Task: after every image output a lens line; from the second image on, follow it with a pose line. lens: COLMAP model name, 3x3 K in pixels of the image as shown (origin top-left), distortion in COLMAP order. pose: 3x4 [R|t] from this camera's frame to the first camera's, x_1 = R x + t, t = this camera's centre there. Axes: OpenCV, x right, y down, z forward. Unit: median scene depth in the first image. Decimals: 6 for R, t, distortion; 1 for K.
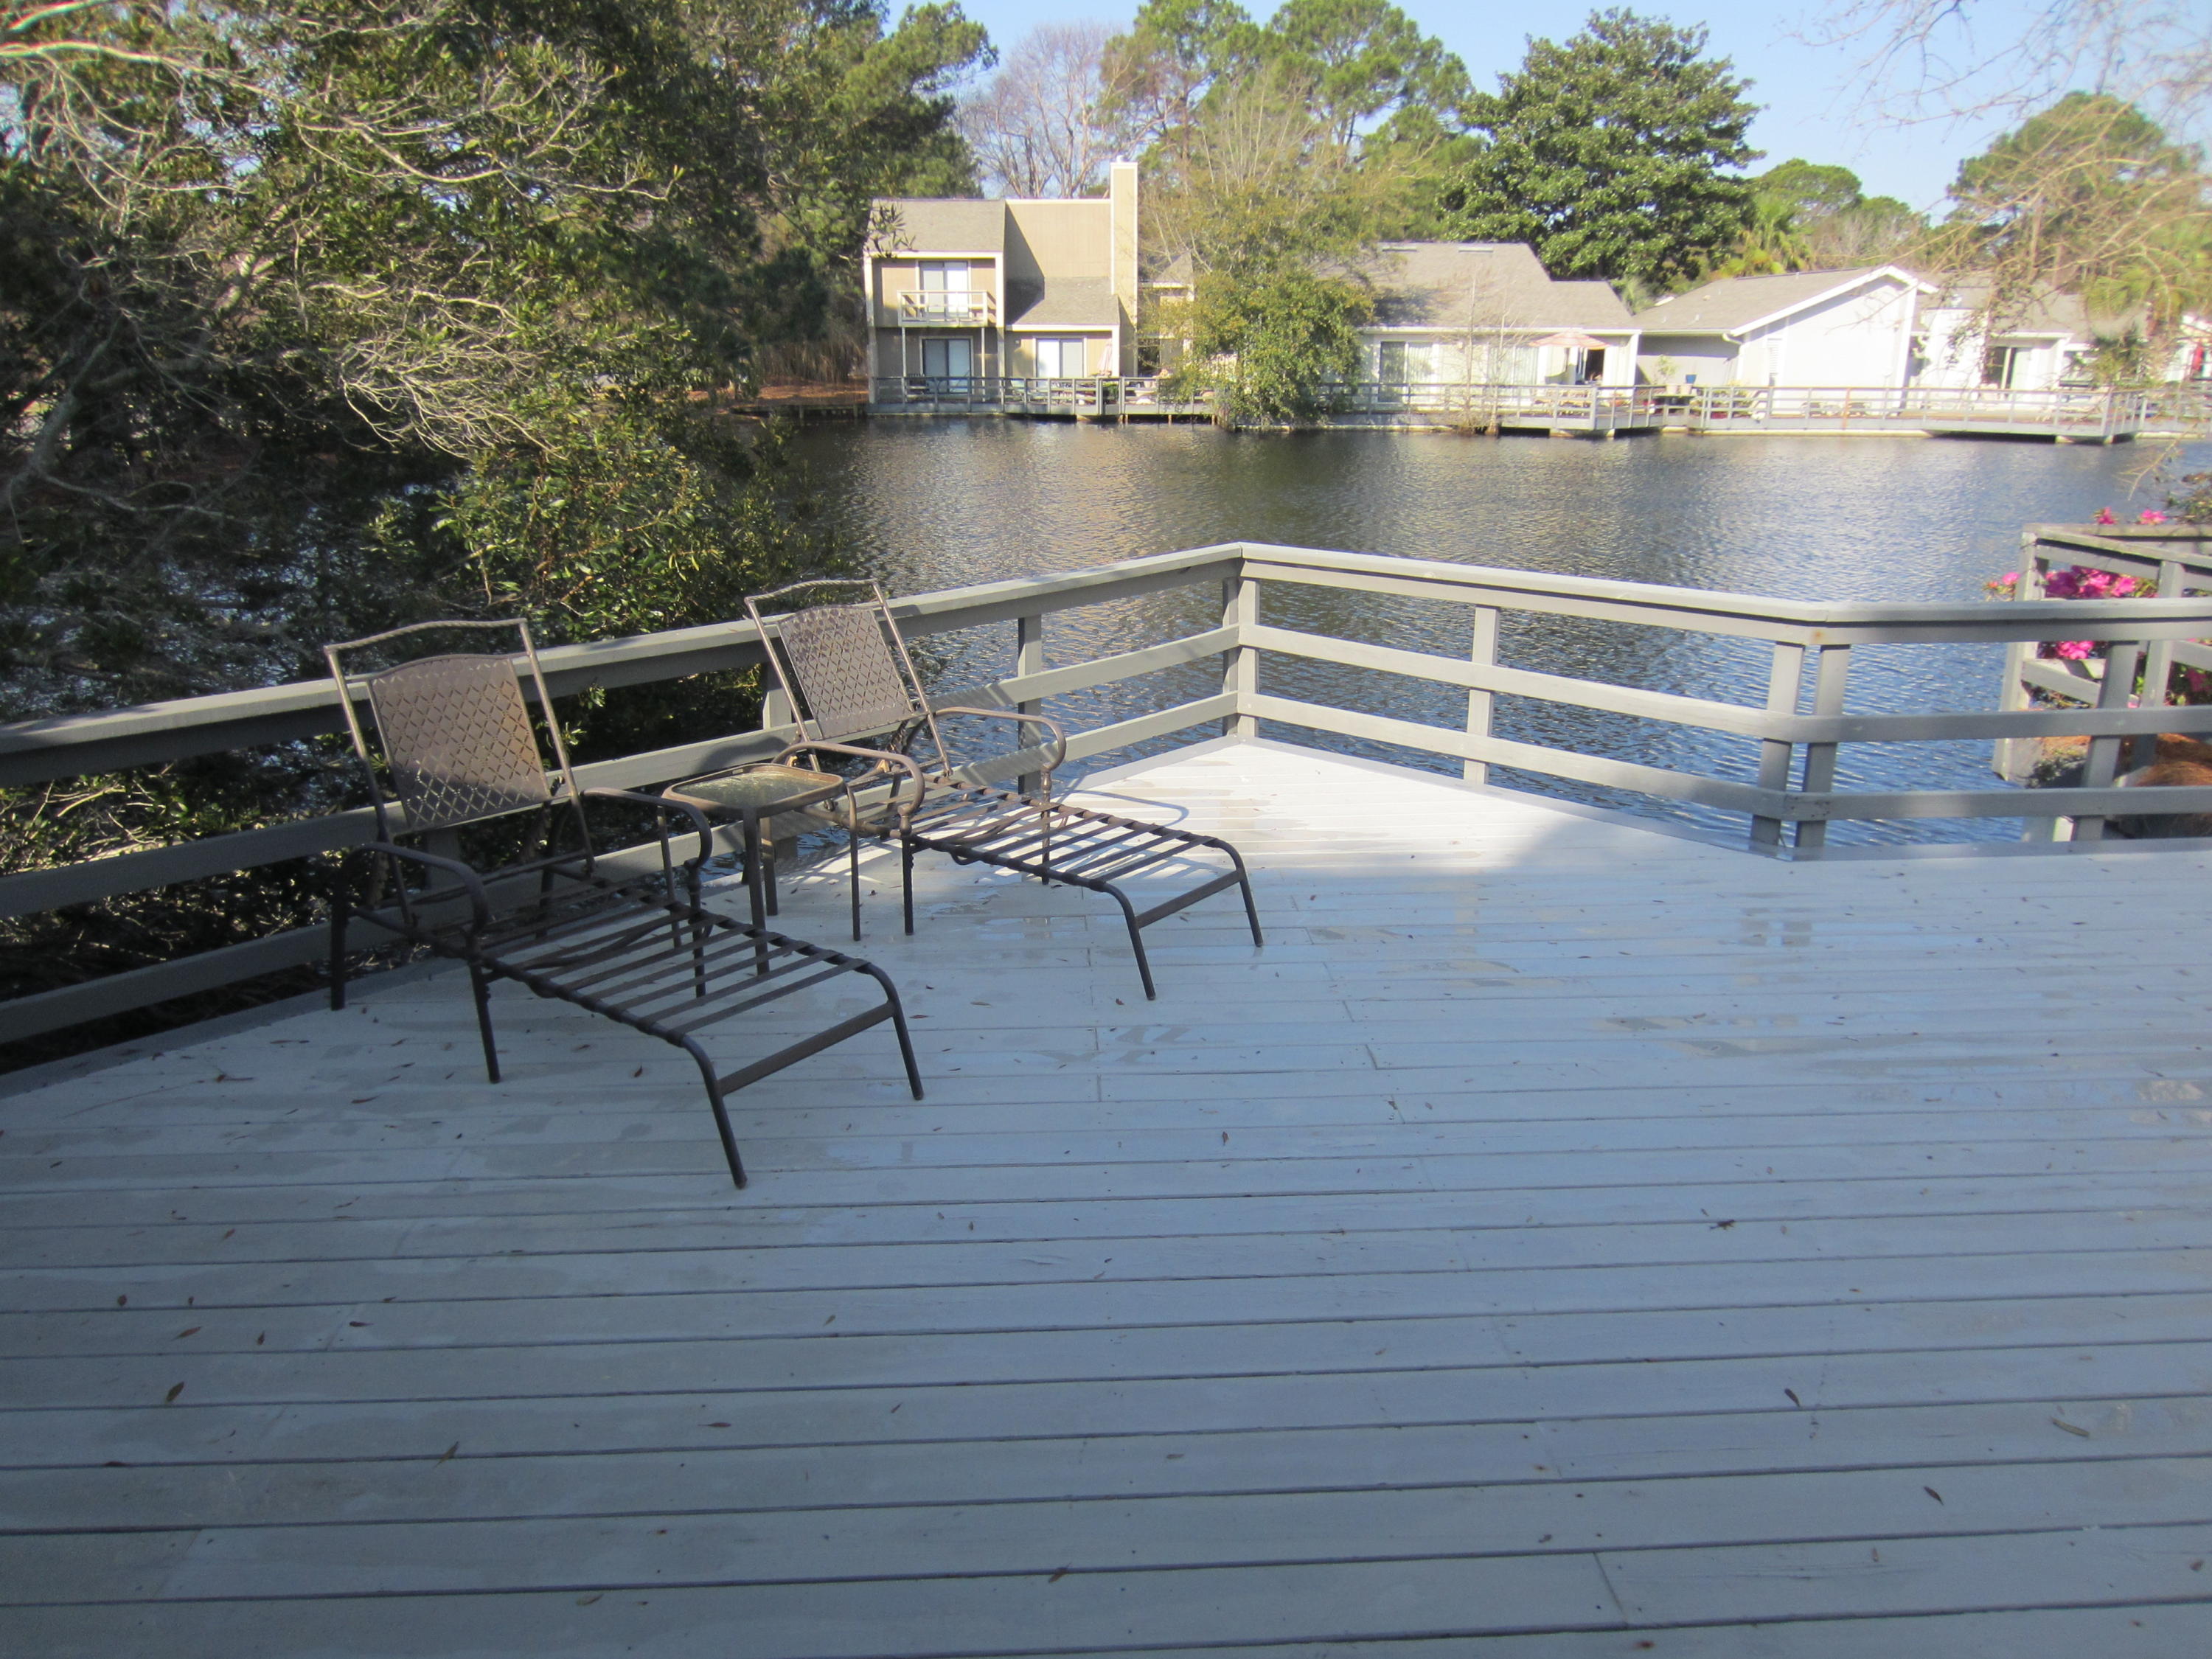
lens RADIAL K [[1596.6, 0, 1112.6], [0, 1596.6, 834.5], [0, 0, 1]] dist [-0.025656, 0.017171]
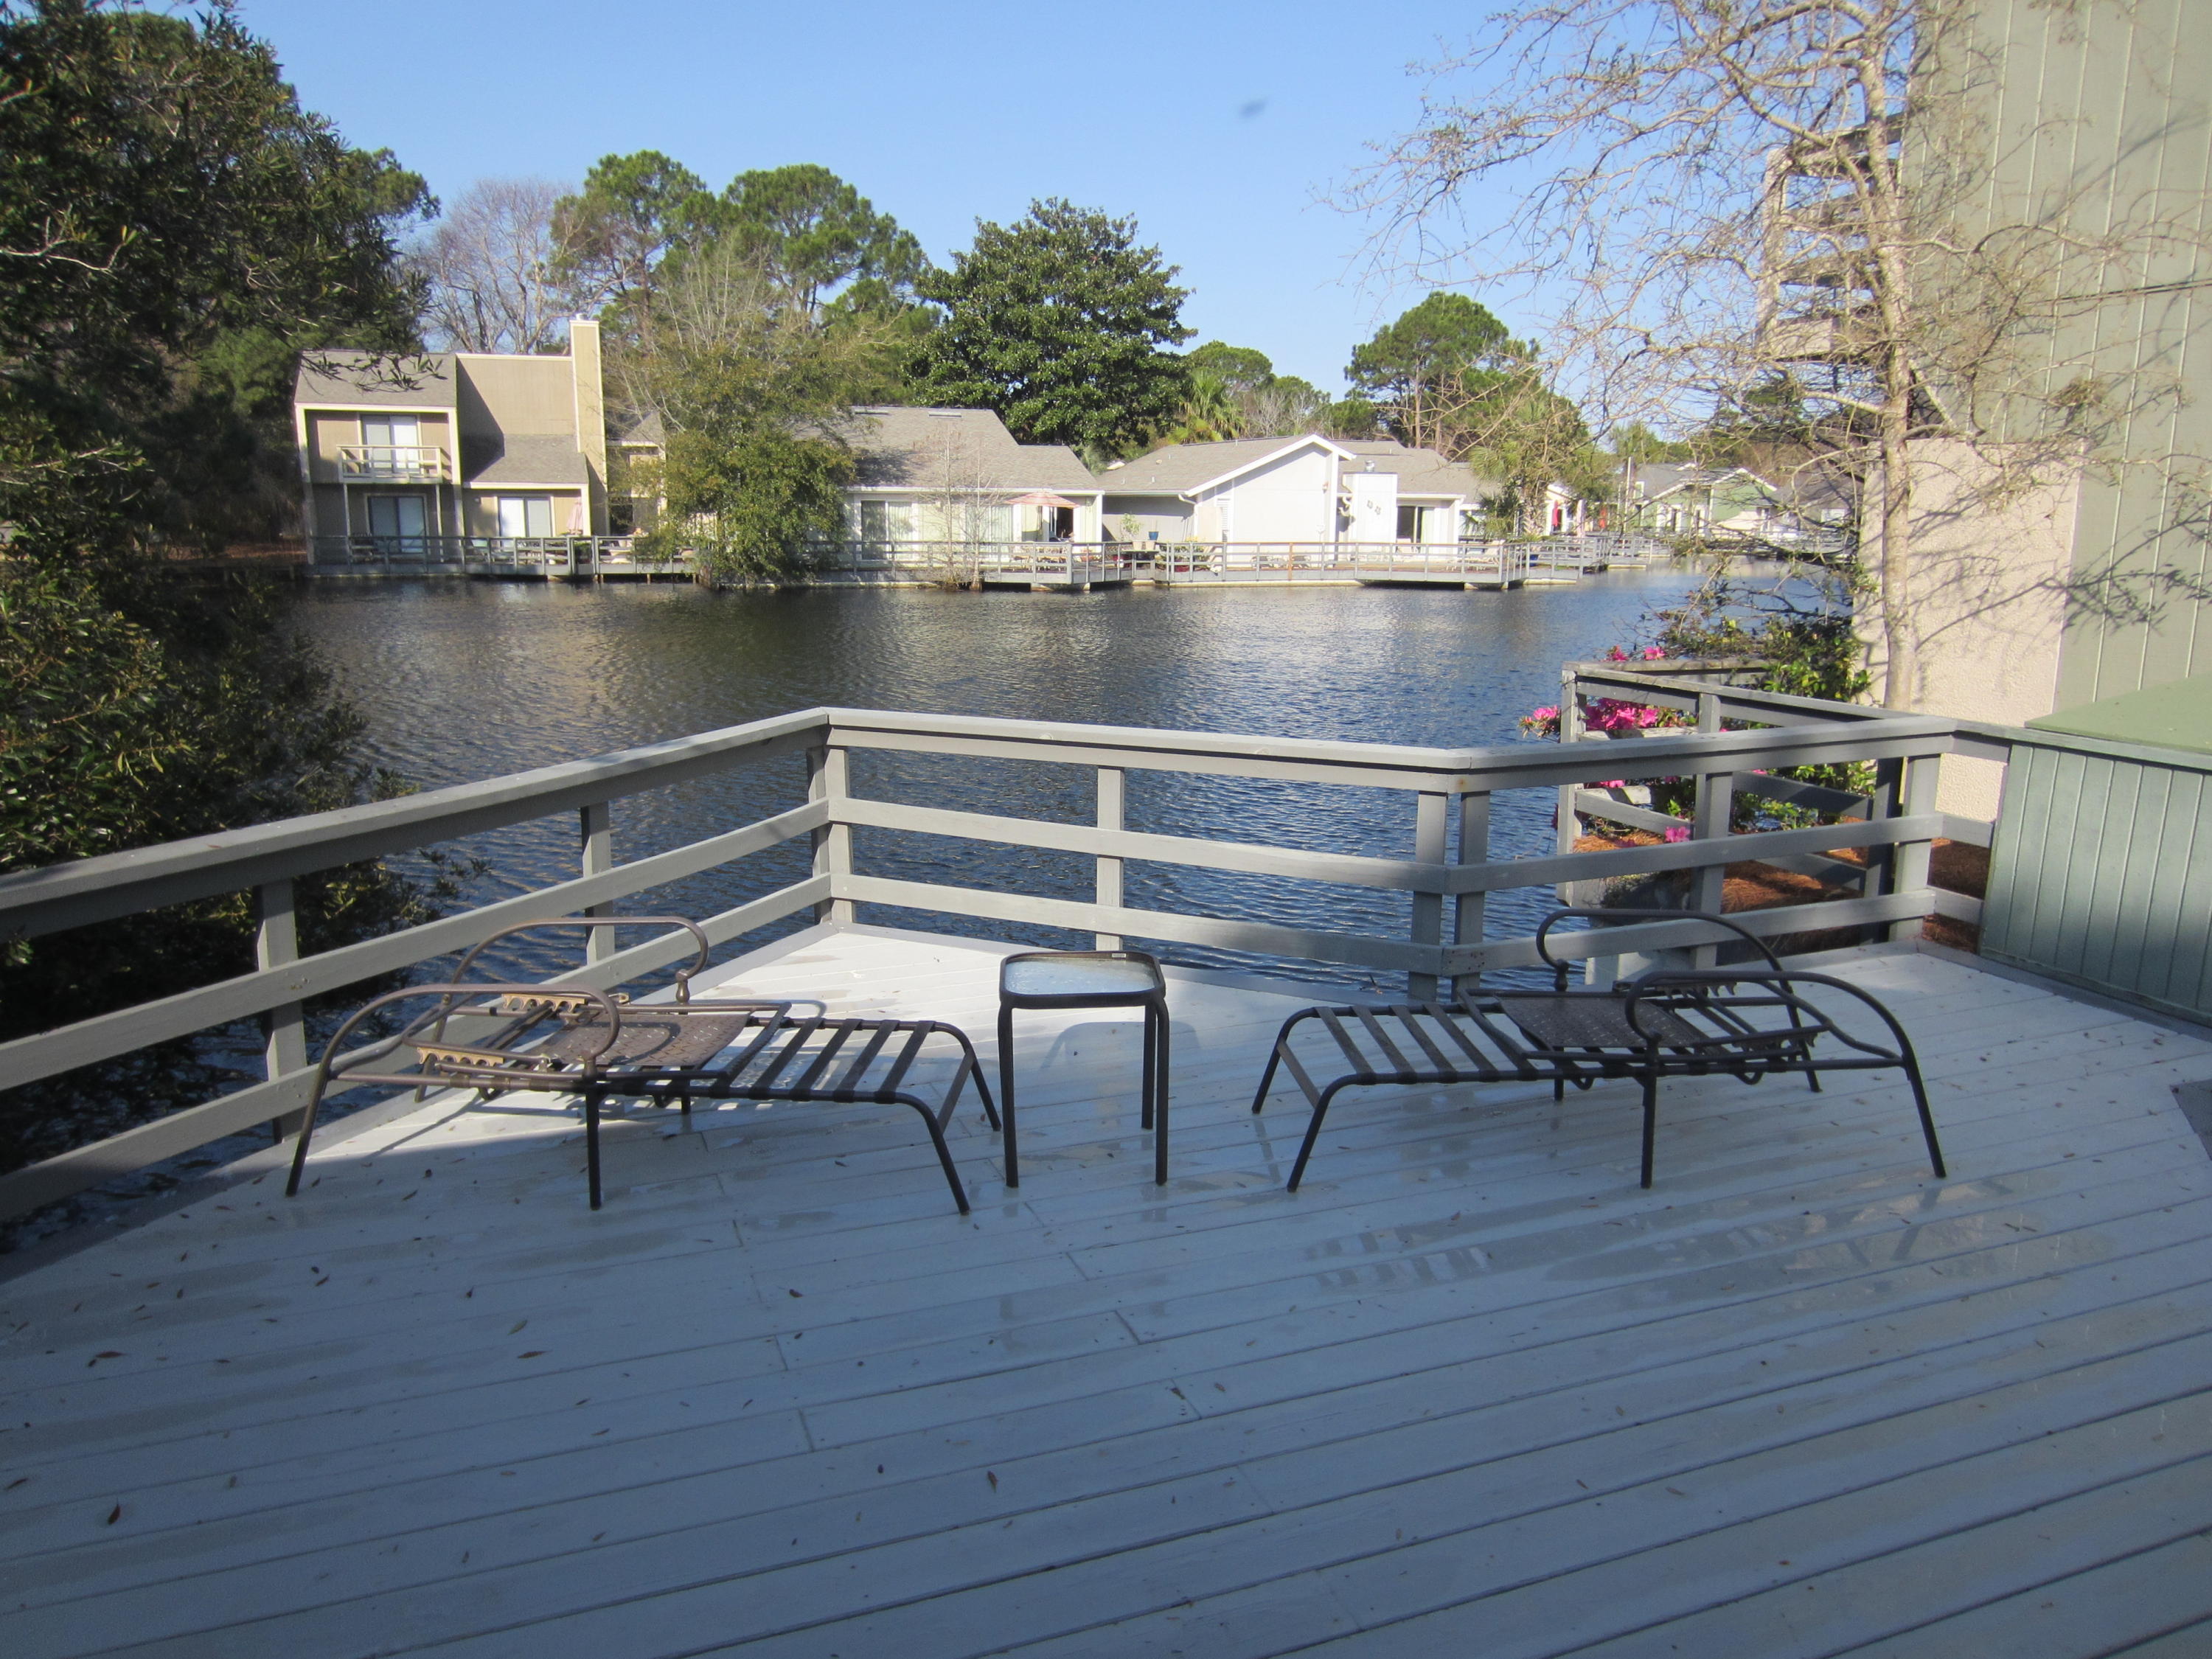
lens RADIAL K [[1596.6, 0, 1104.1], [0, 1596.6, 830.5], [0, 0, 1]] dist [-0.025656, 0.017171]
pose [[0.950111, -0.057373, 0.306590, -0.006957], [0.086867, 0.992720, -0.083429, -0.003791], [-0.299572, 0.105900, 0.948178, 0.016210]]
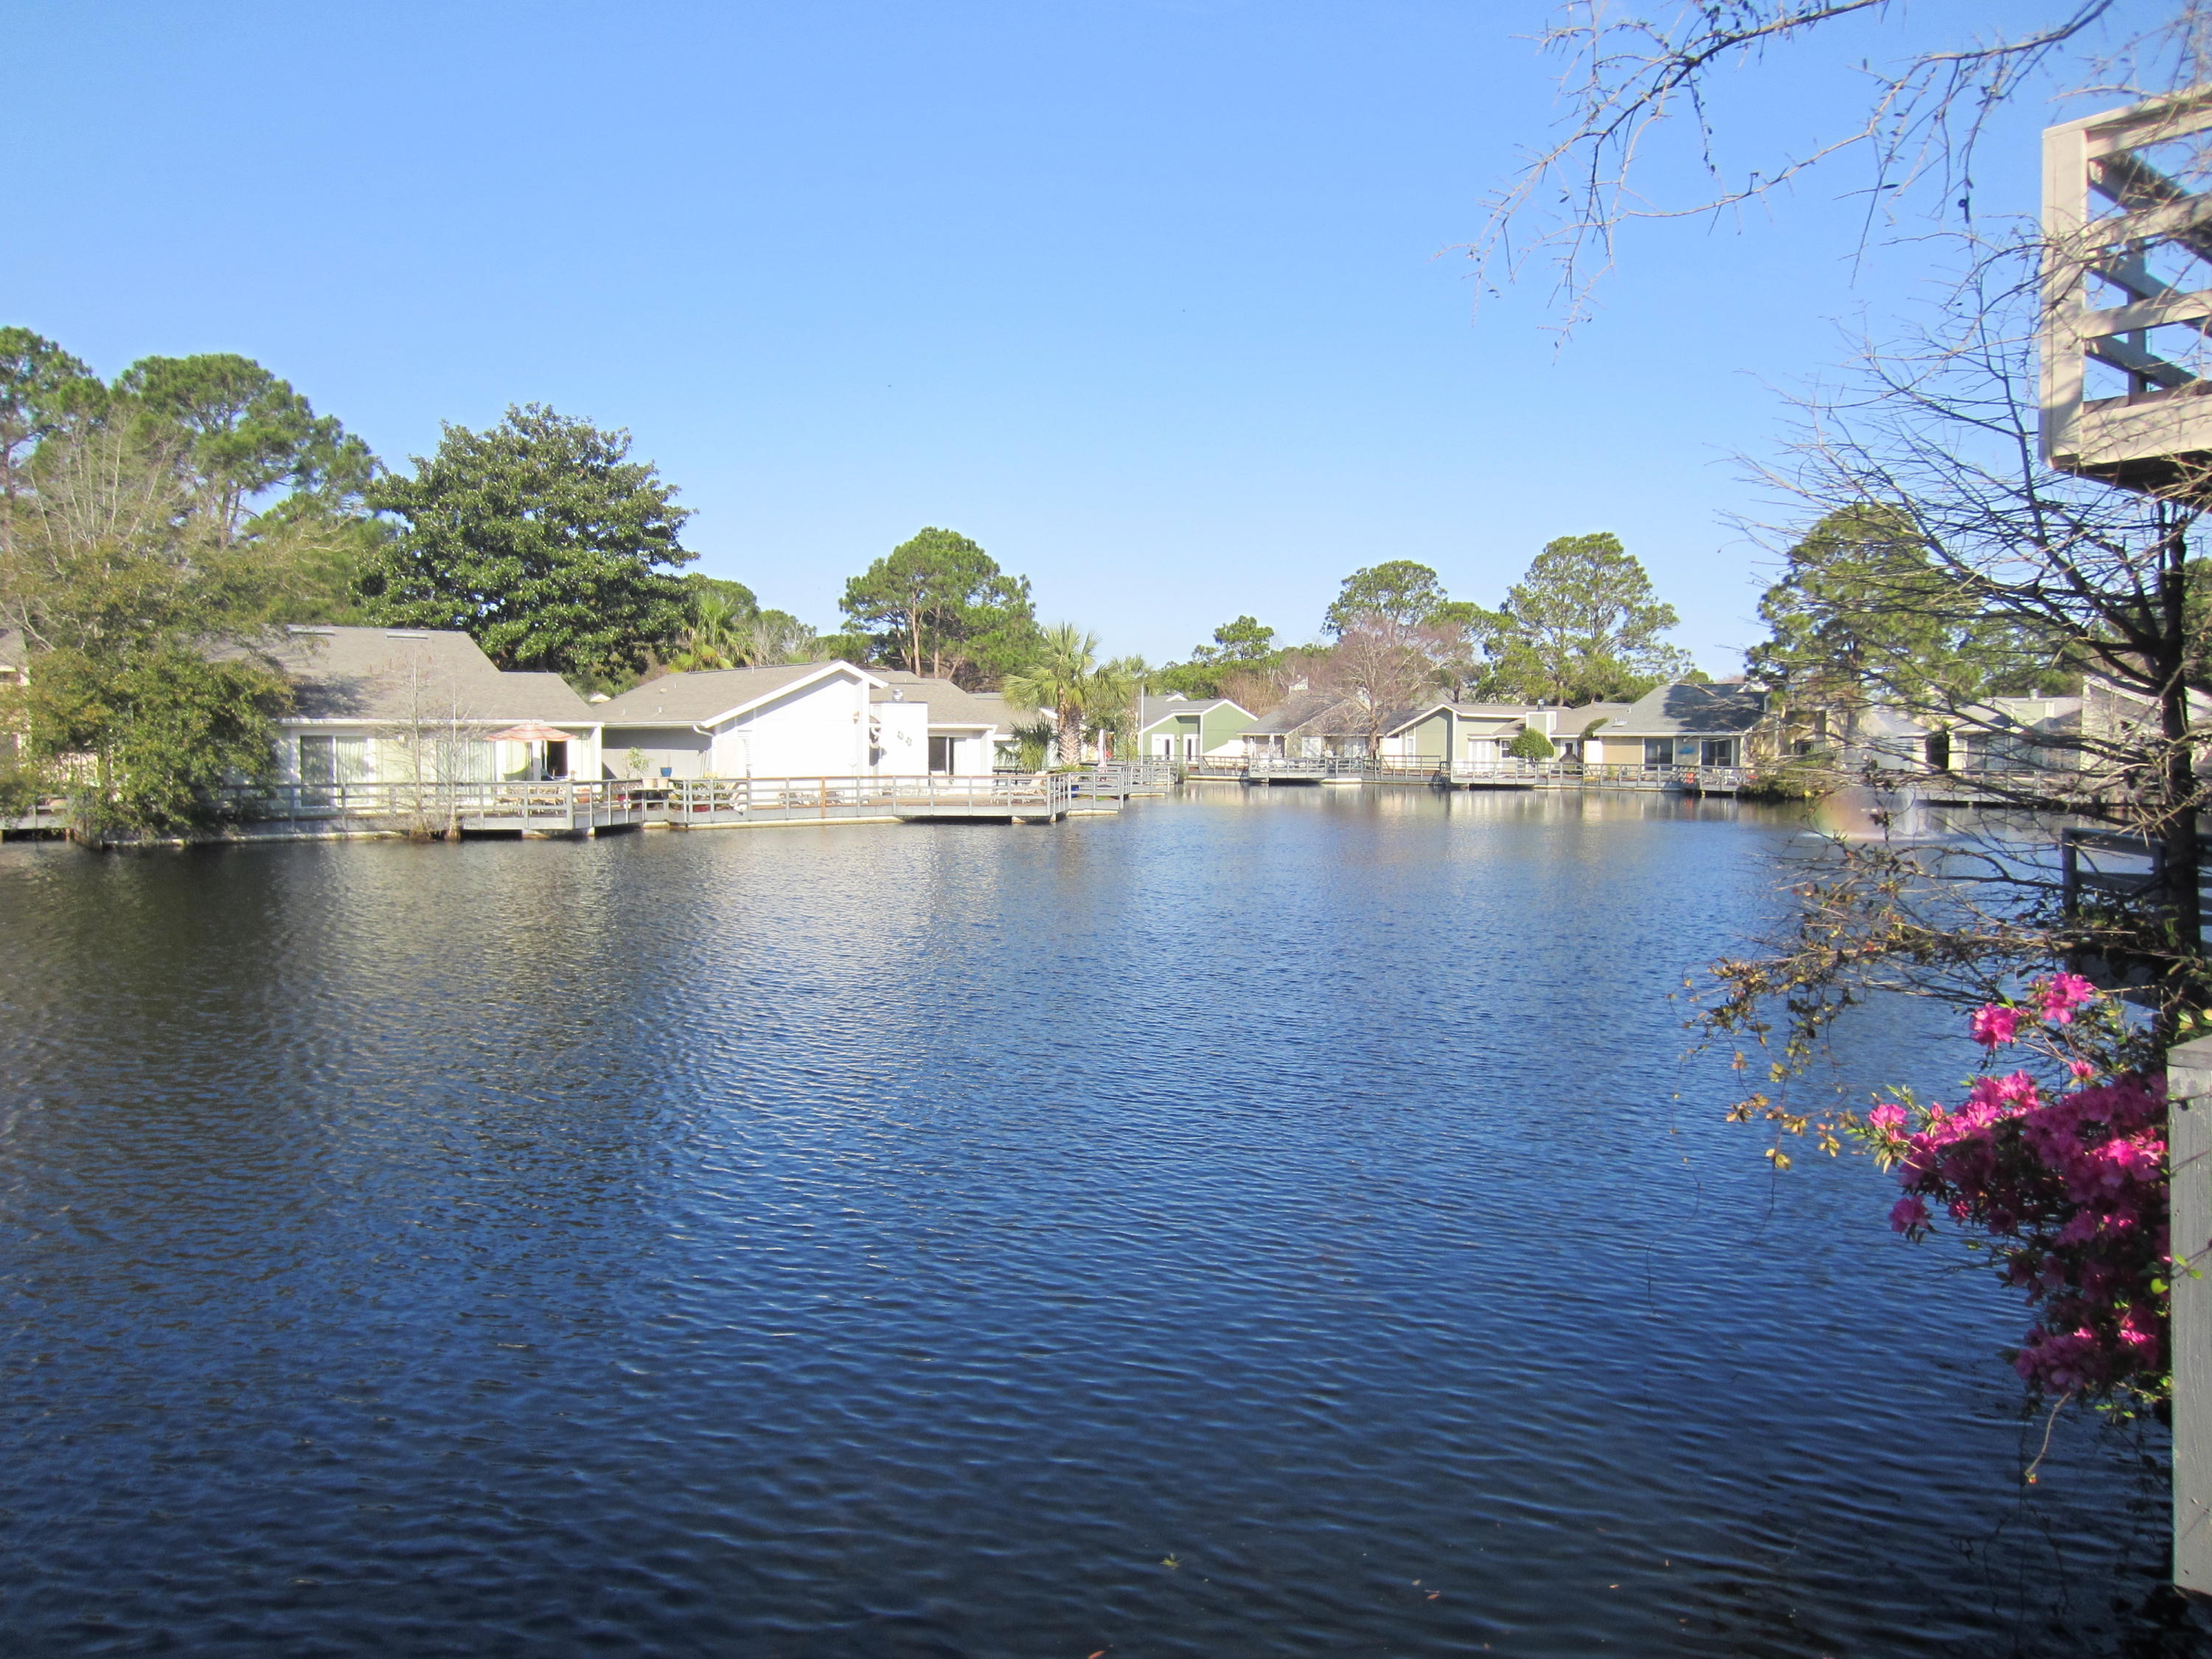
lens RADIAL K [[1596.6, 0, 1102.8], [0, 1596.6, 823.5], [0, 0, 1]] dist [-0.025656, 0.017171]
pose [[0.801521, -0.034098, 0.596993, 0.008187], [0.179542, 0.966030, -0.185876, -0.036658], [-0.570376, 0.256169, 0.780416, 0.127582]]
